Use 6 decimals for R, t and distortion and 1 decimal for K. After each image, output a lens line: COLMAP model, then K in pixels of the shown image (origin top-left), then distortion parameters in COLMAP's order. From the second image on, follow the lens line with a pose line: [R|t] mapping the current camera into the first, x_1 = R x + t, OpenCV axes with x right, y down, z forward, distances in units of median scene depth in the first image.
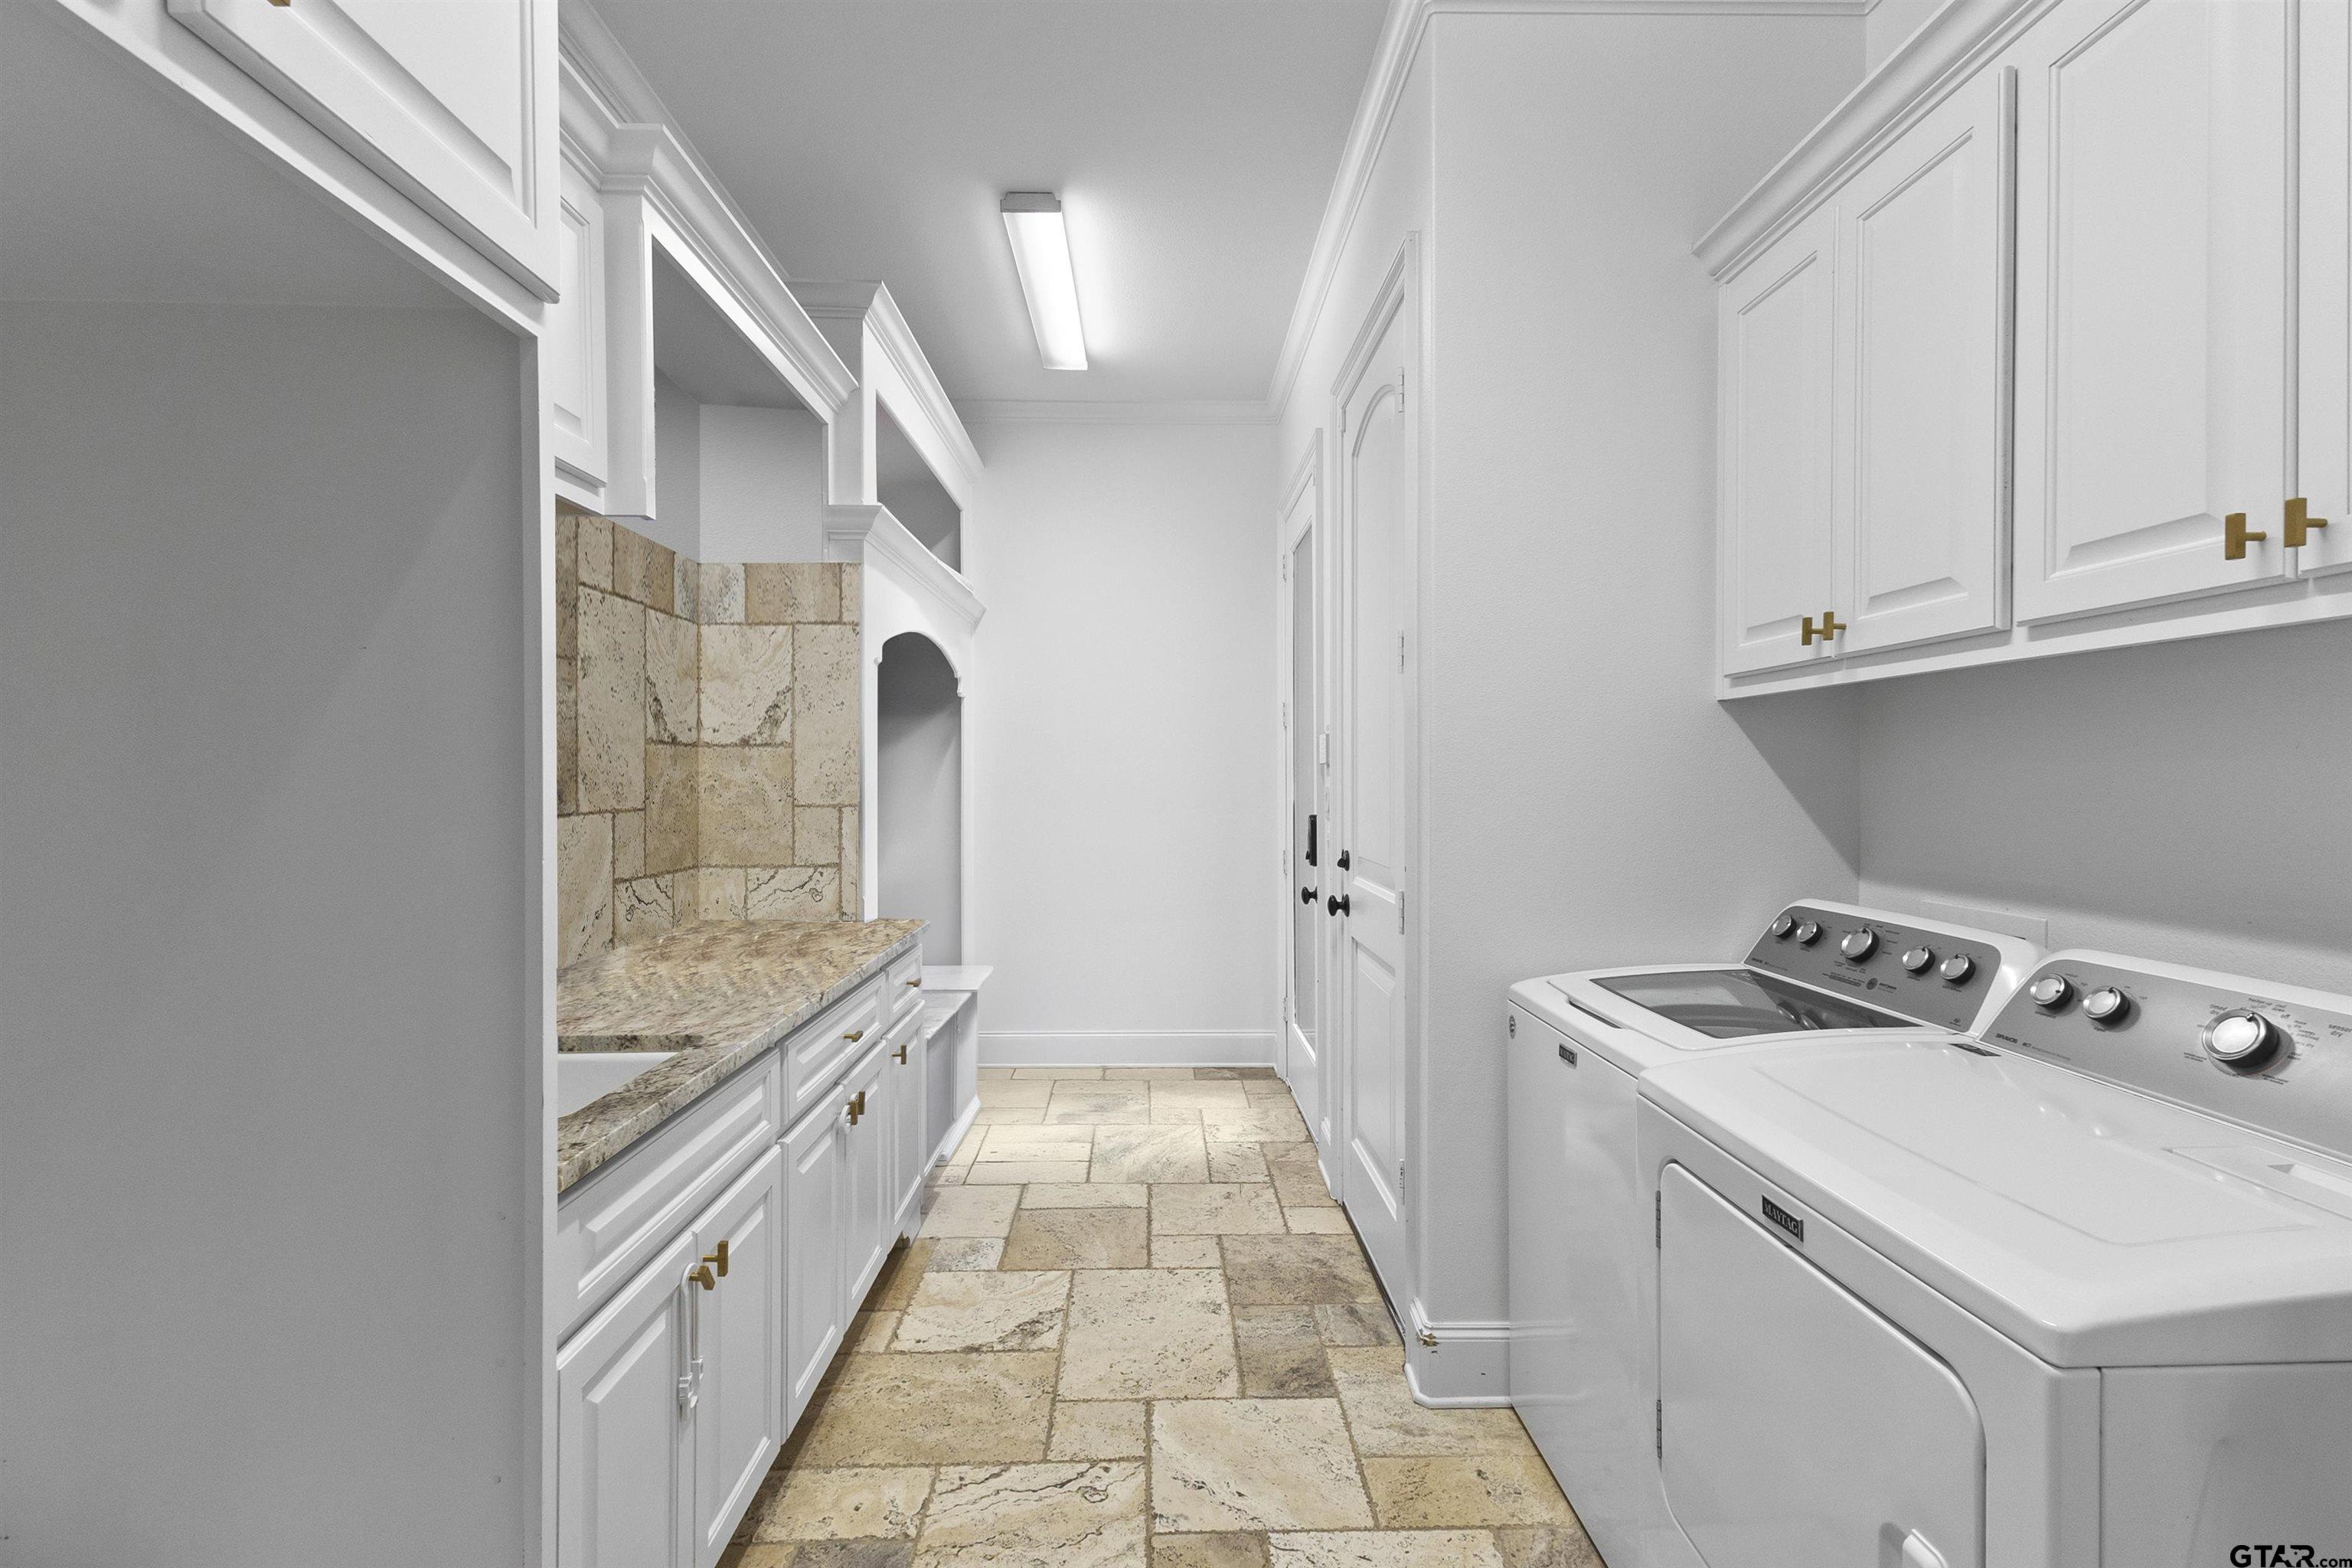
lens RADIAL K [[1095.4, 0, 1172.8], [0, 1095.4, 780.0], [0, 0, 1]] dist [0.014796, -0.000383]
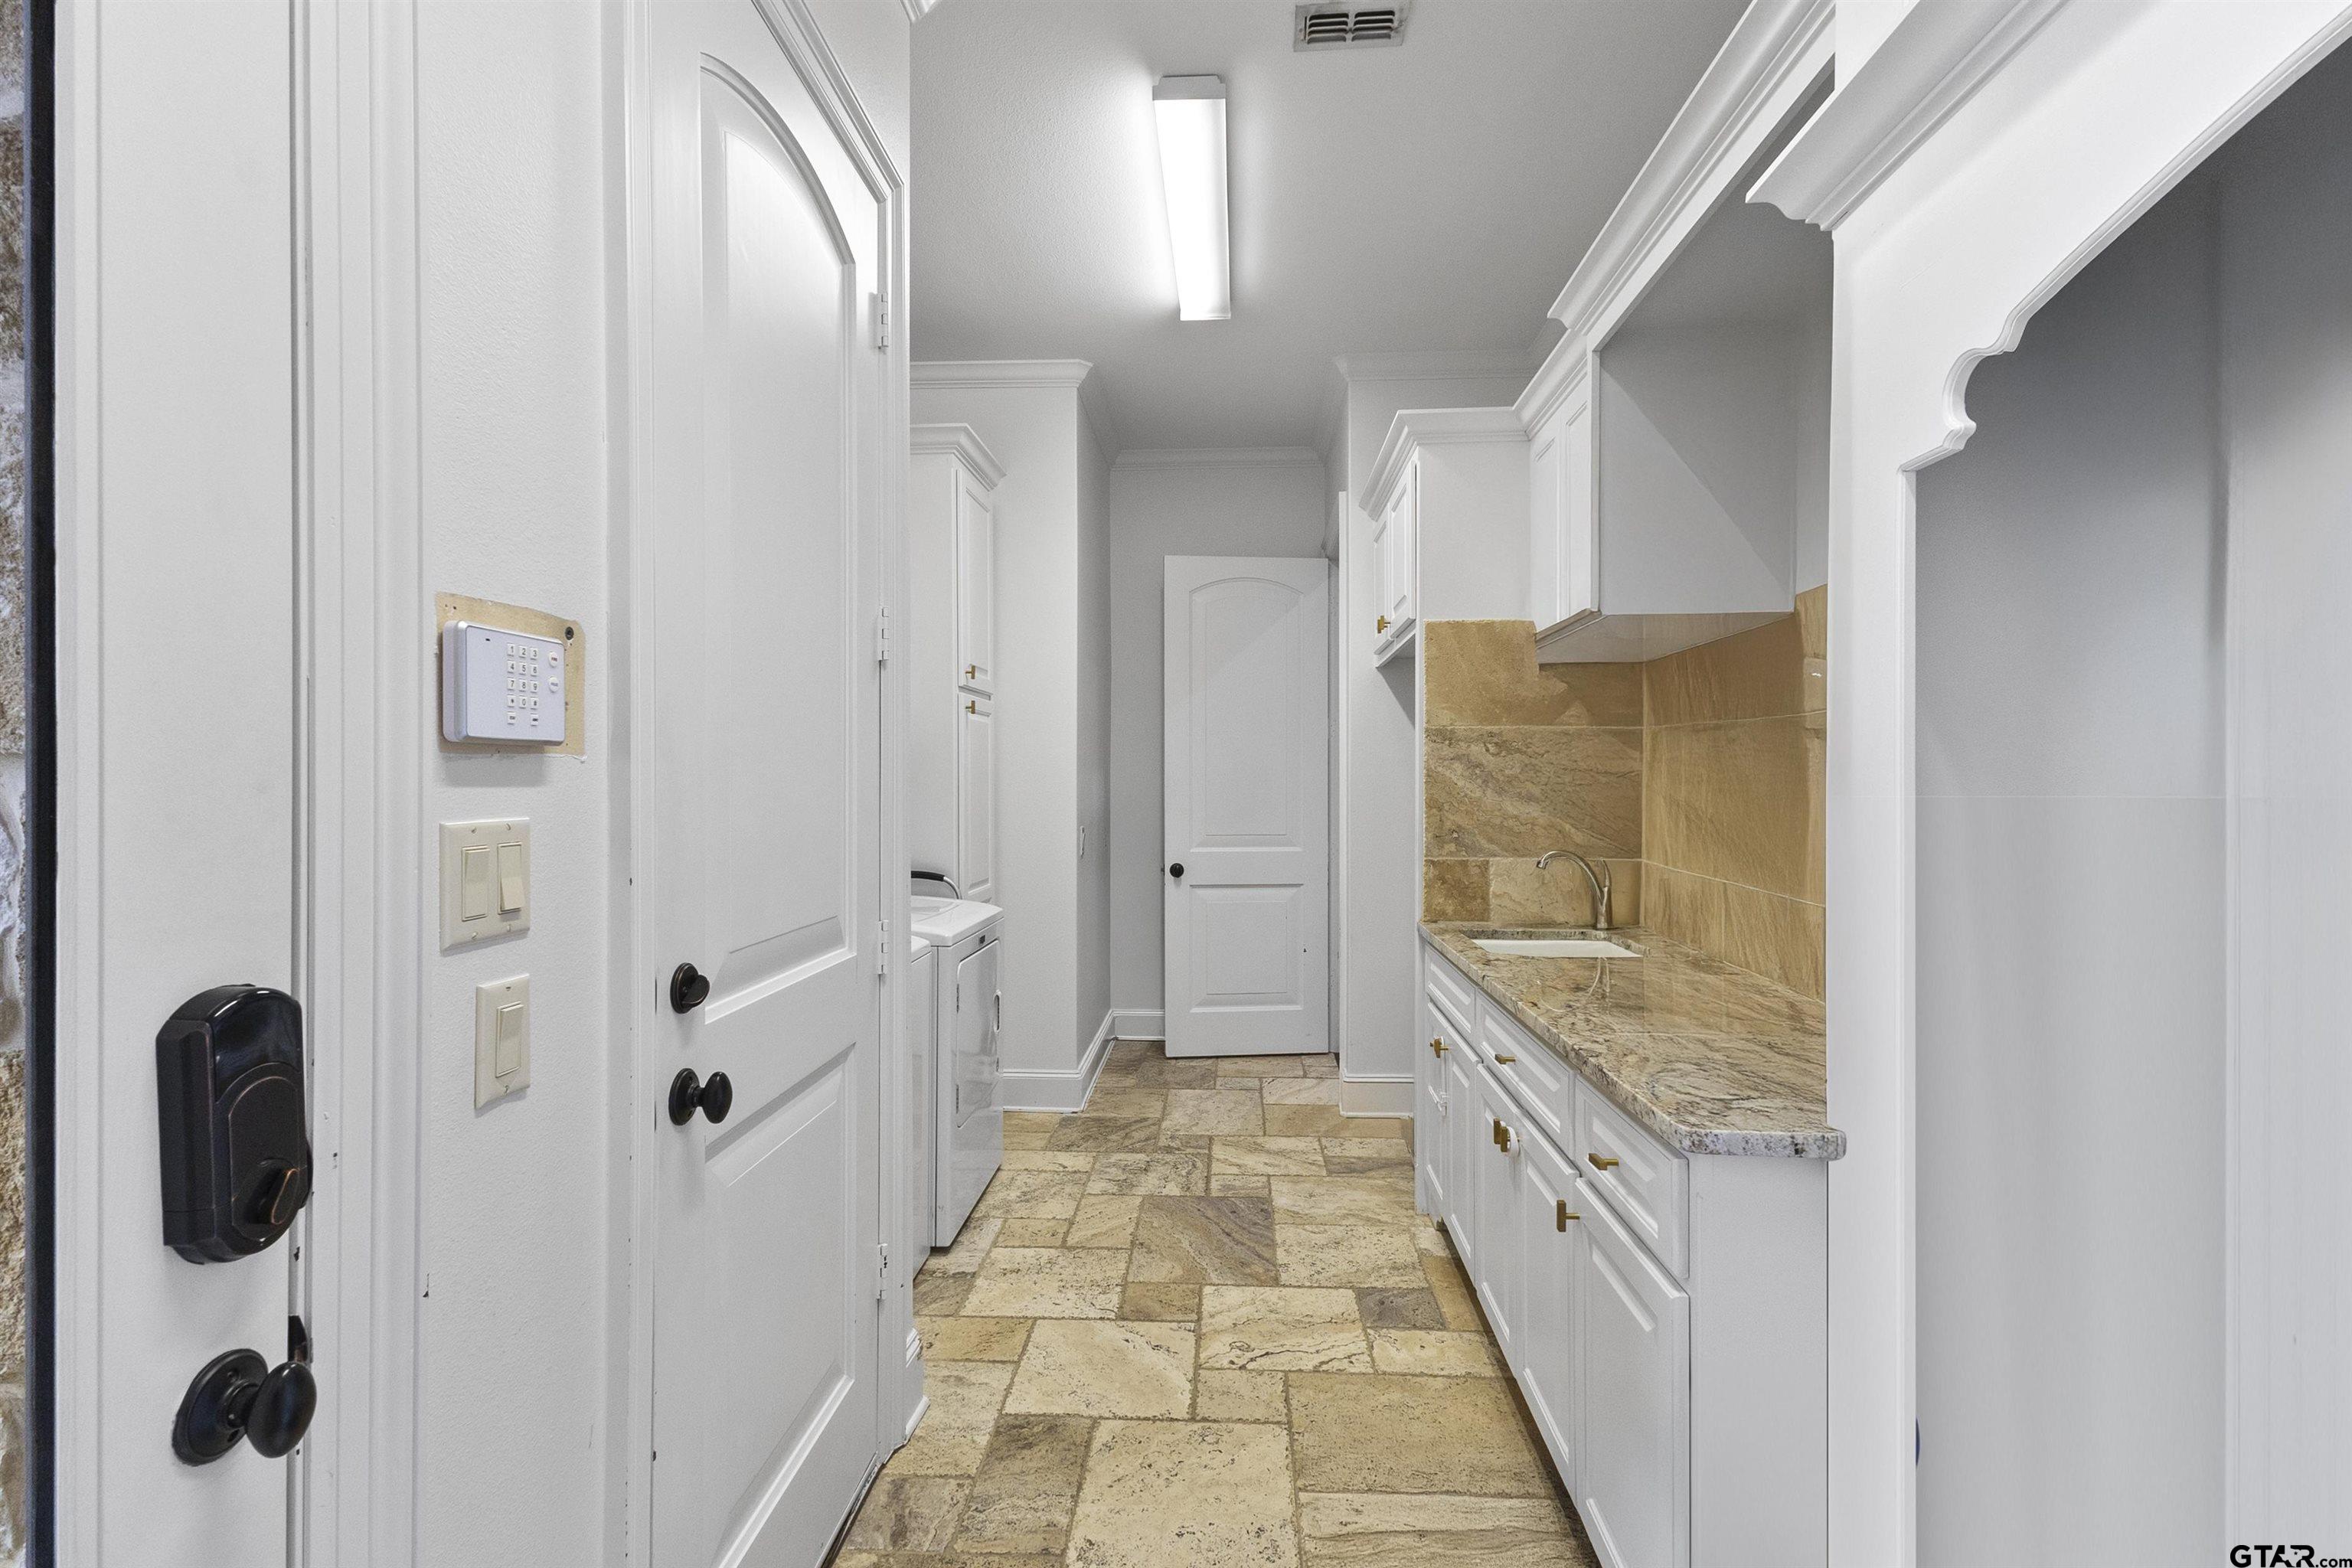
lens RADIAL K [[1095.4, 0, 1172.8], [0, 1095.4, 780.0], [0, 0, 1]] dist [0.014796, -0.000383]
pose [[-0.996768, -0.000268, 0.080331, -0.086408], [0.000045, 0.999992, 0.003893, -0.010747], [-0.080331, 0.003884, -0.996761, 2.059536]]
